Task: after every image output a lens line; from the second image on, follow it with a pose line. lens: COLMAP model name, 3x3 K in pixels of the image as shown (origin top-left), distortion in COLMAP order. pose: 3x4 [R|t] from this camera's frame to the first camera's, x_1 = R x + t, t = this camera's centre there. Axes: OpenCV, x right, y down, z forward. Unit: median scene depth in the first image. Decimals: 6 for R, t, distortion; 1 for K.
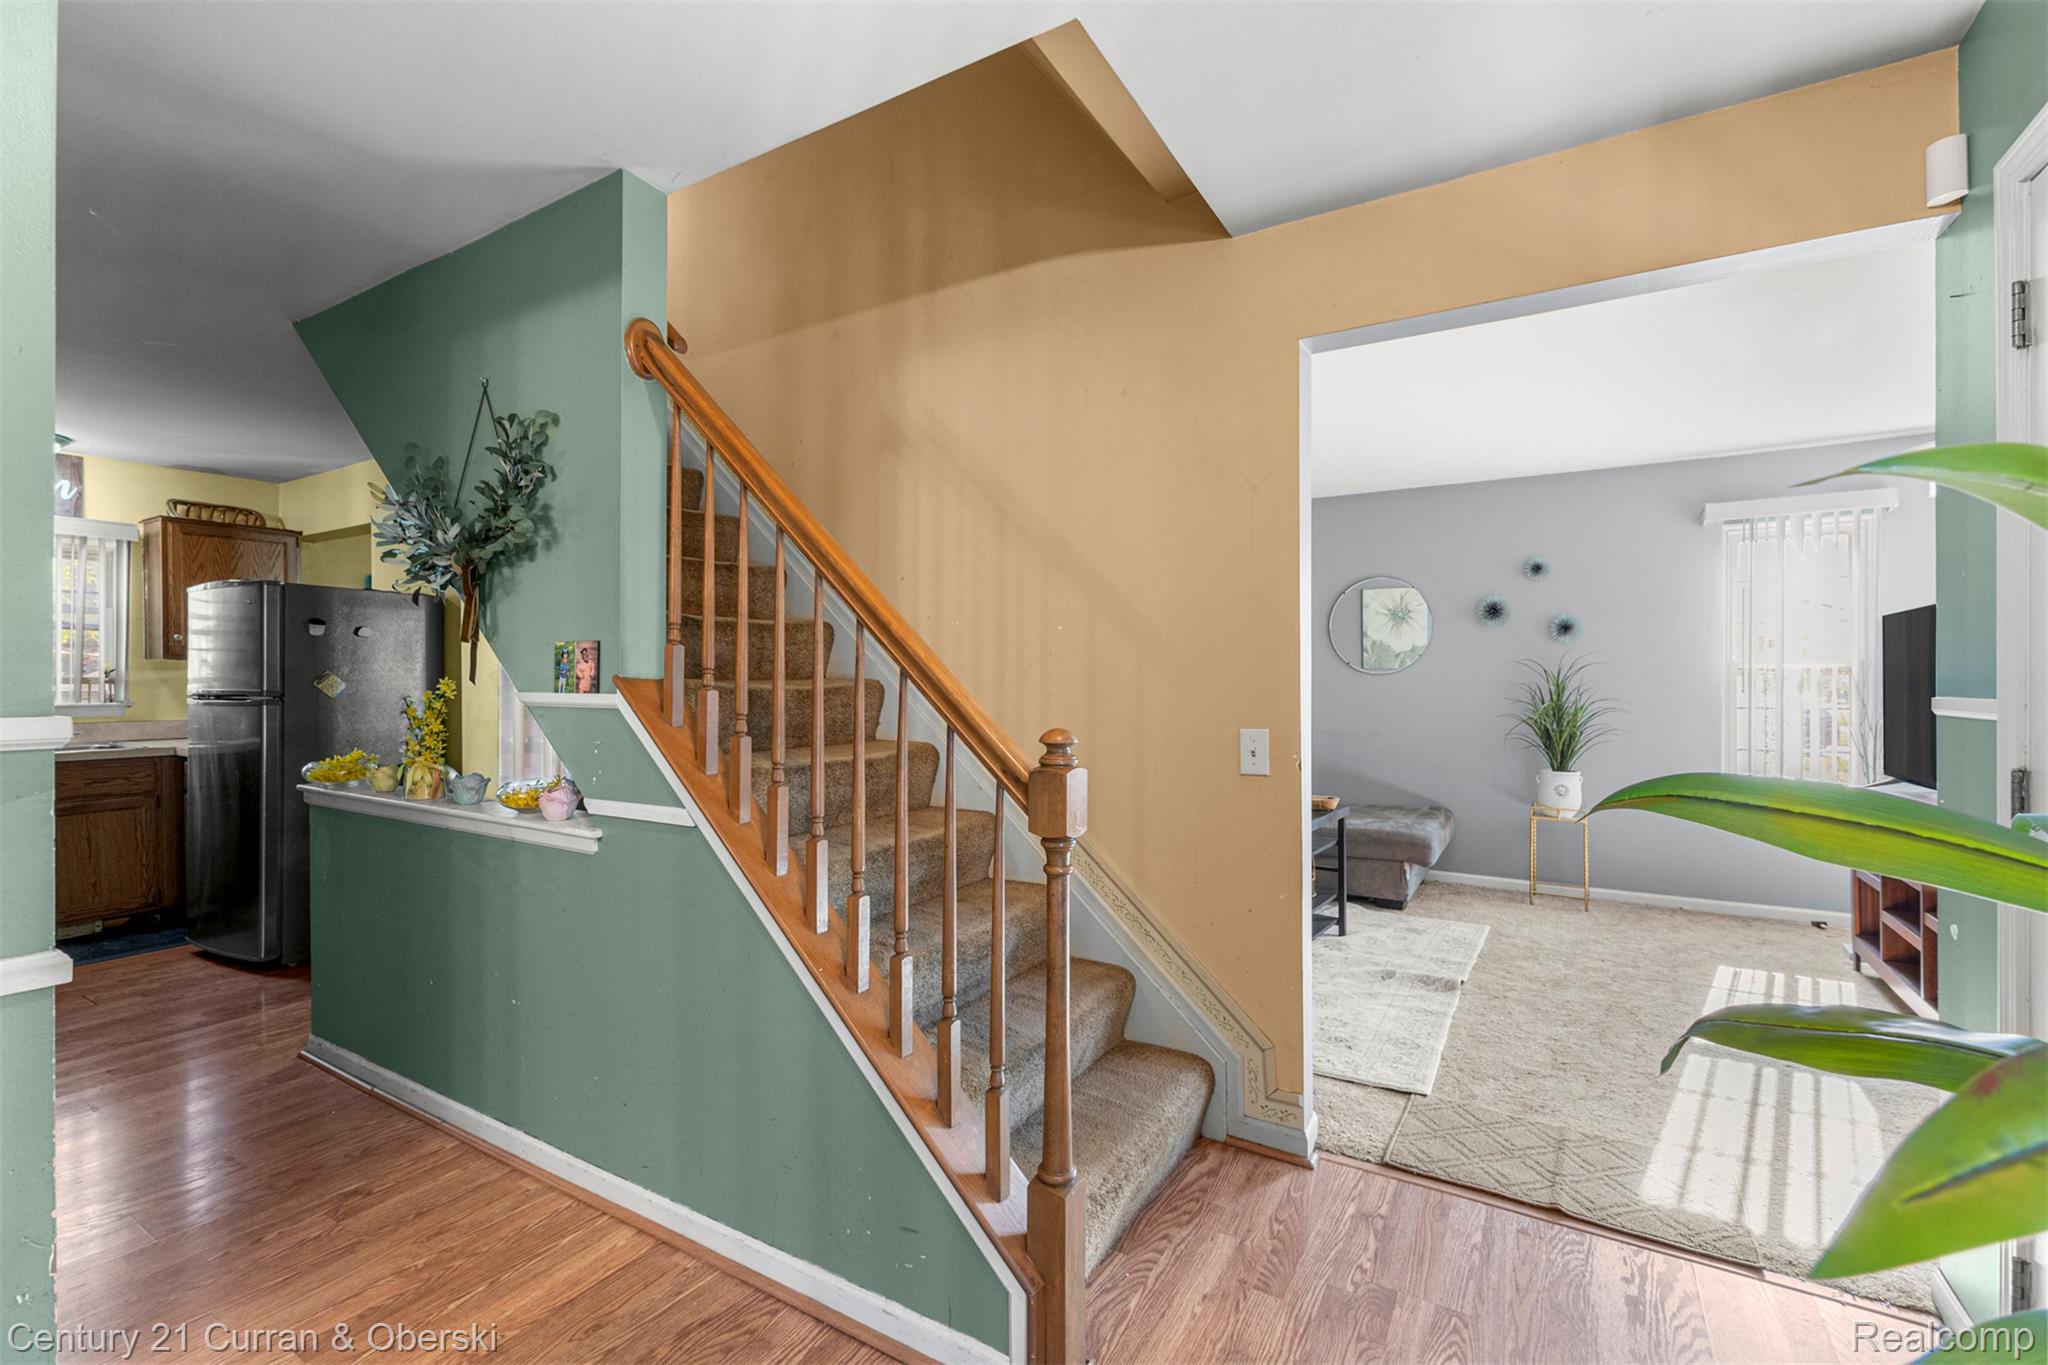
lens RADIAL K [[895.9, 0, 1022.7], [0, 895.9, 677.4], [0, 0, 1]] dist [0.000235, 0.000010]
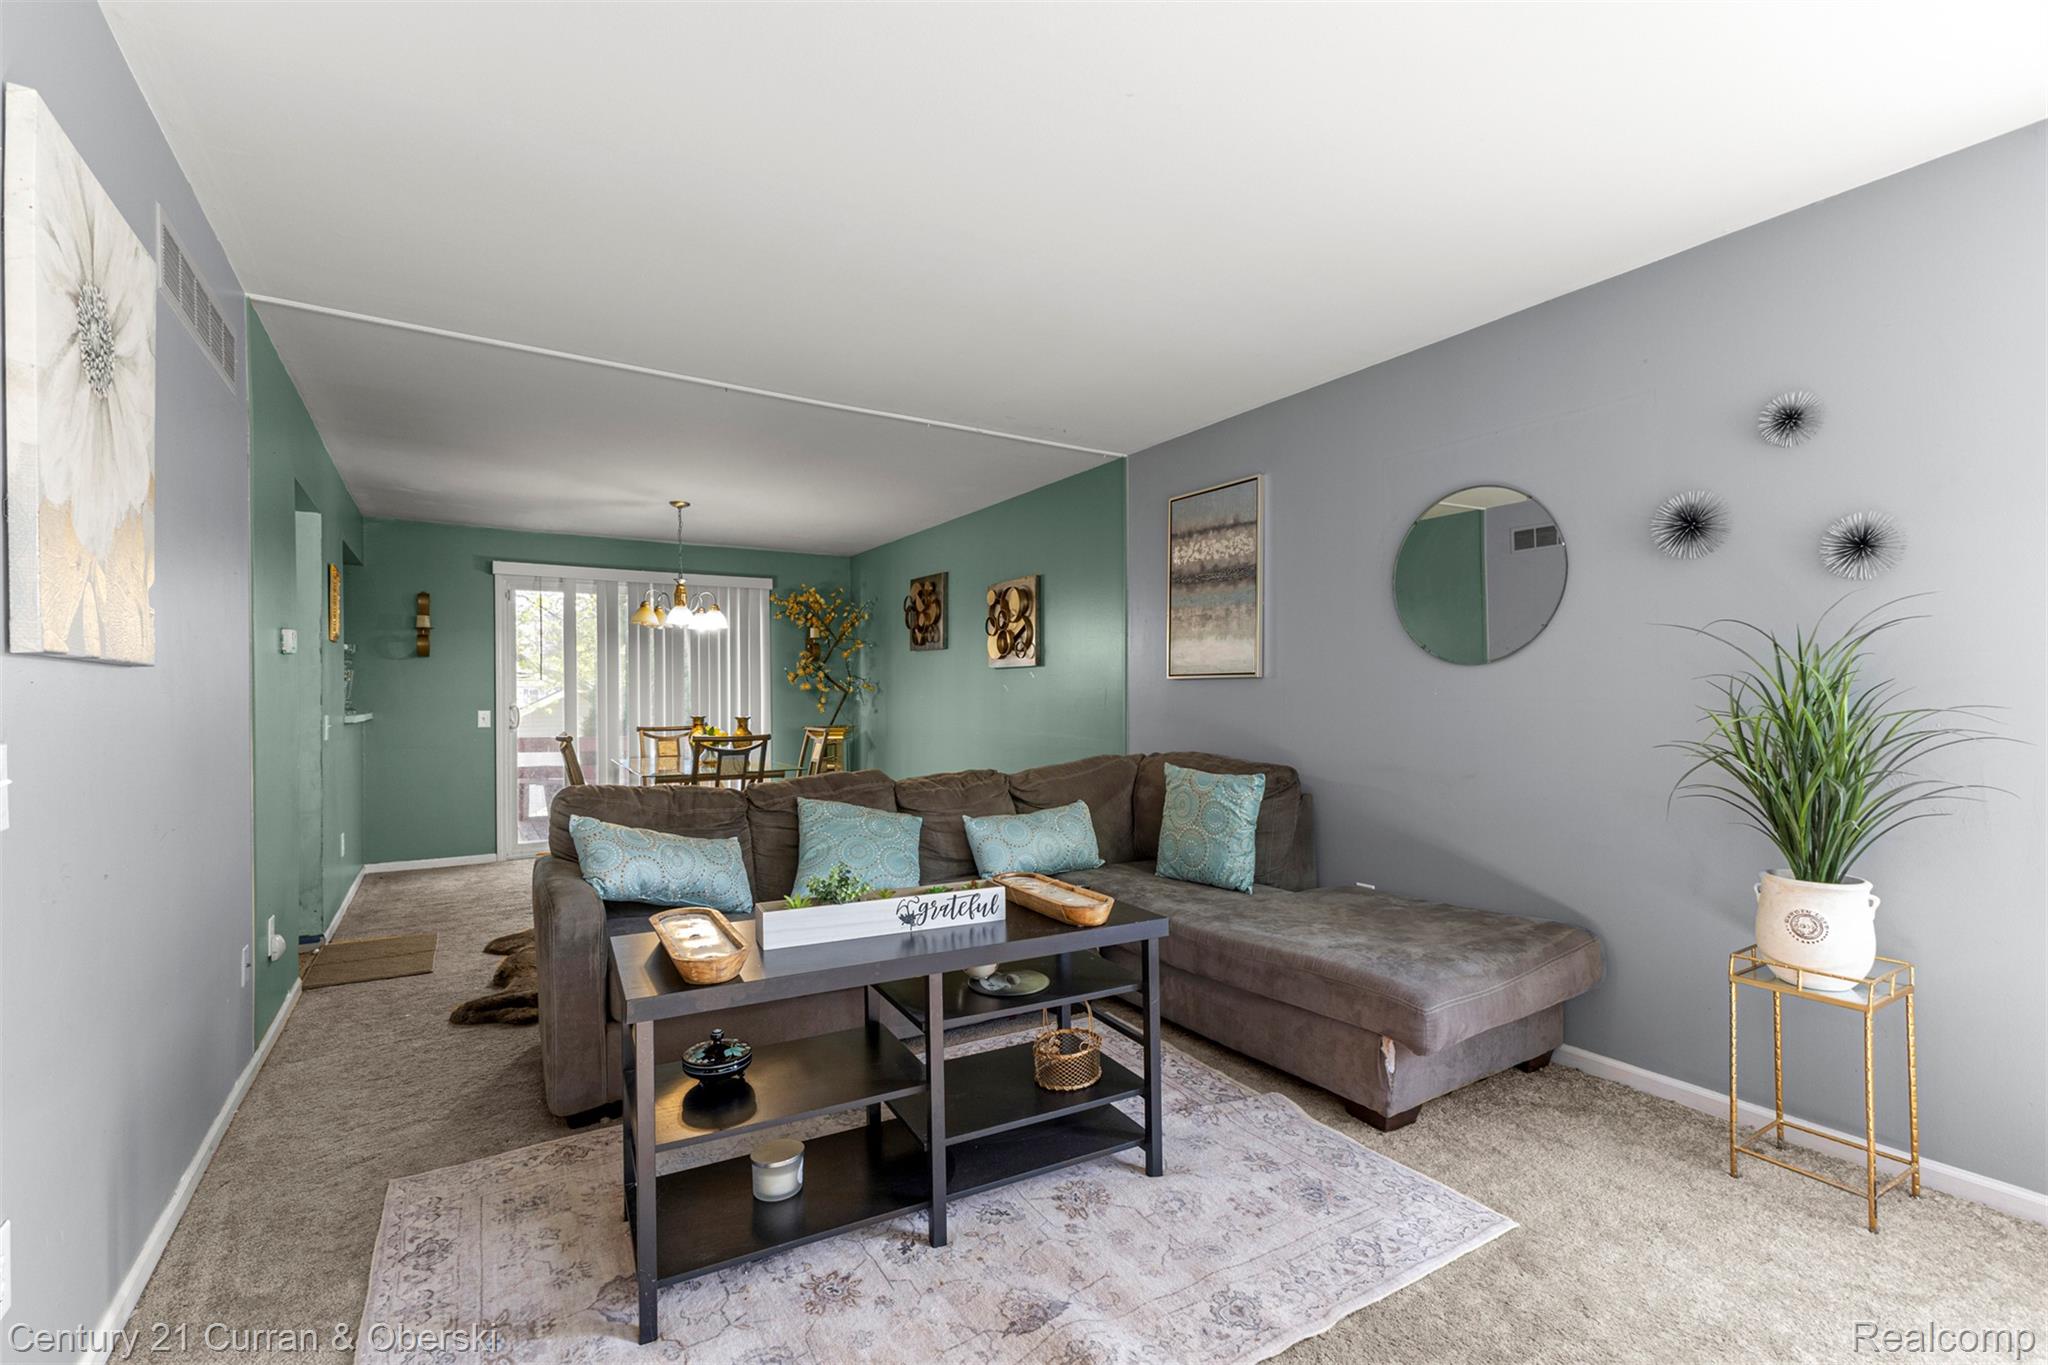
lens RADIAL K [[895.9, 0, 1017.9], [0, 895.9, 692.6], [0, 0, 1]] dist [0.000235, 0.000010]
pose [[0.889893, -0.007385, -0.456110, 0.477359], [0.009674, 0.999950, 0.002684, 0.011295], [0.456068, -0.006801, 0.889919, 0.467938]]
